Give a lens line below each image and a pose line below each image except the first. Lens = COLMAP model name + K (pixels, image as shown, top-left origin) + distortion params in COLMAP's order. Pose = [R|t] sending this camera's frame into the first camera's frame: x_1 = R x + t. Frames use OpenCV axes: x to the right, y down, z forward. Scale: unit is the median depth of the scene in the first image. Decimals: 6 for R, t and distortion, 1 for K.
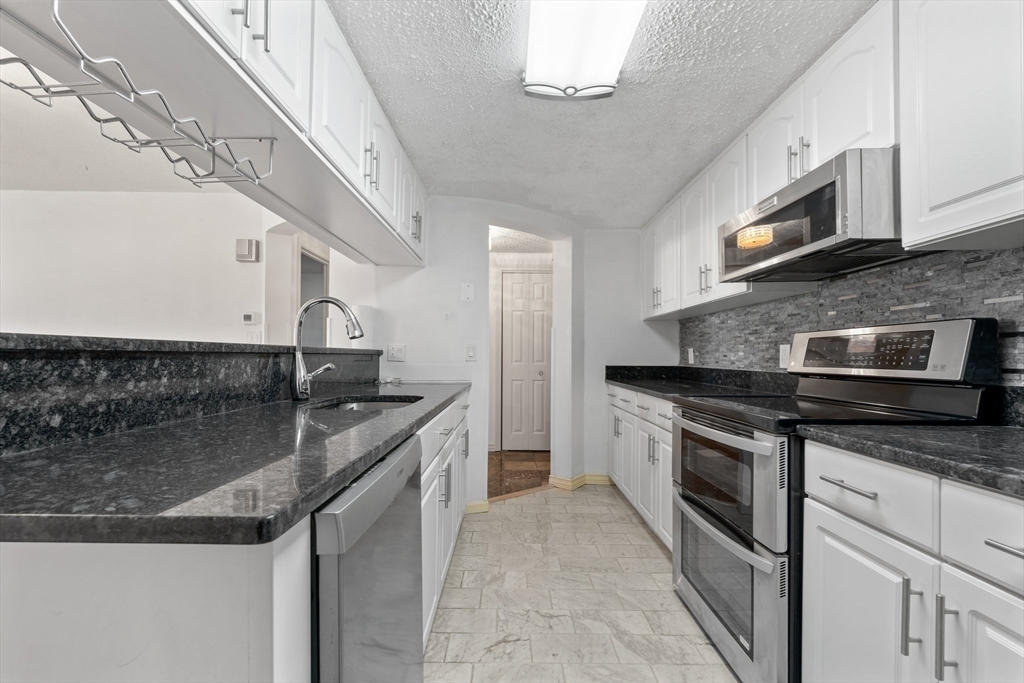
lens RADIAL K [[425.4, 0, 511.9], [0, 425.4, 357.5], [0, 0, 1]] dist [-0.000008, -0.000014]
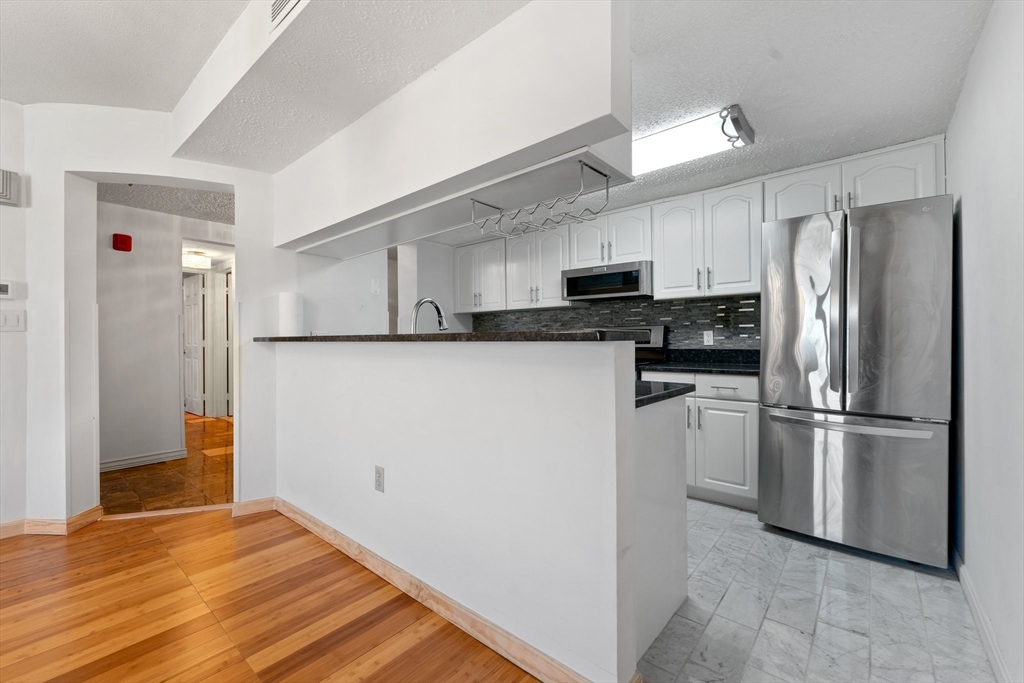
lens RADIAL K [[415.8, 0, 512.0], [0, 415.8, 341.5], [0, 0, 1]] dist [0.000783, 0.000112]
pose [[0.664280, -0.010677, 0.747408, -0.871609], [0.010855, 0.999930, 0.004637, -0.003765], [-0.747405, 0.005032, 0.664350, -0.047755]]
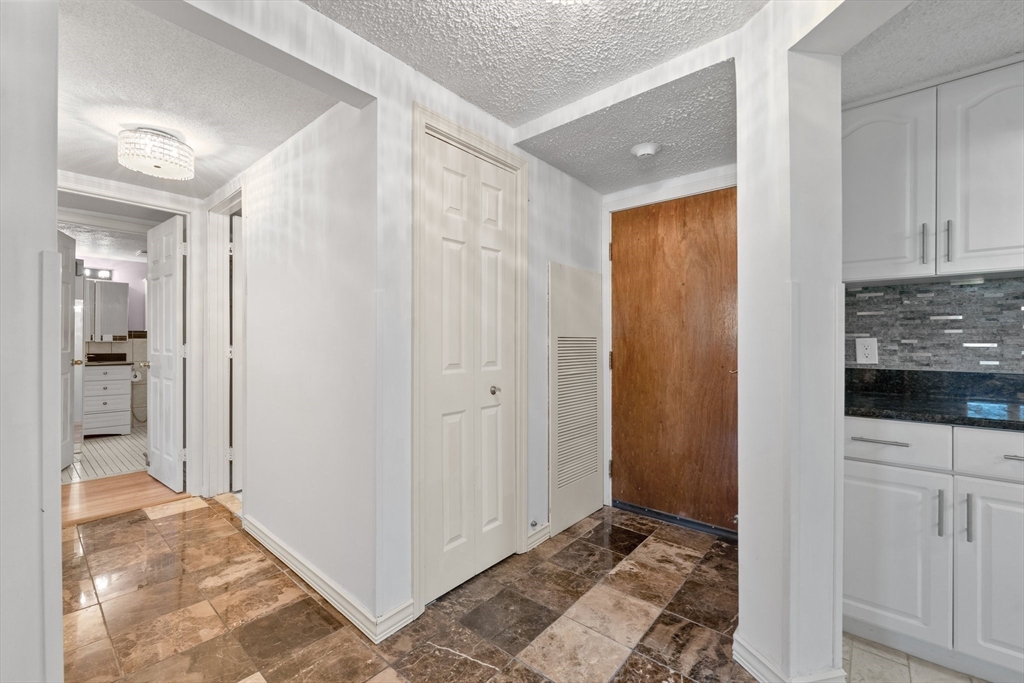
lens RADIAL K [[415.8, 0, 512.0], [0, 415.8, 341.5], [0, 0, 1]] dist [0.000783, 0.000112]
pose [[0.656443, -0.005931, 0.754352, -0.520958], [0.004368, 0.999982, 0.004062, -0.031836], [-0.754363, 0.000628, 0.656457, 1.467709]]
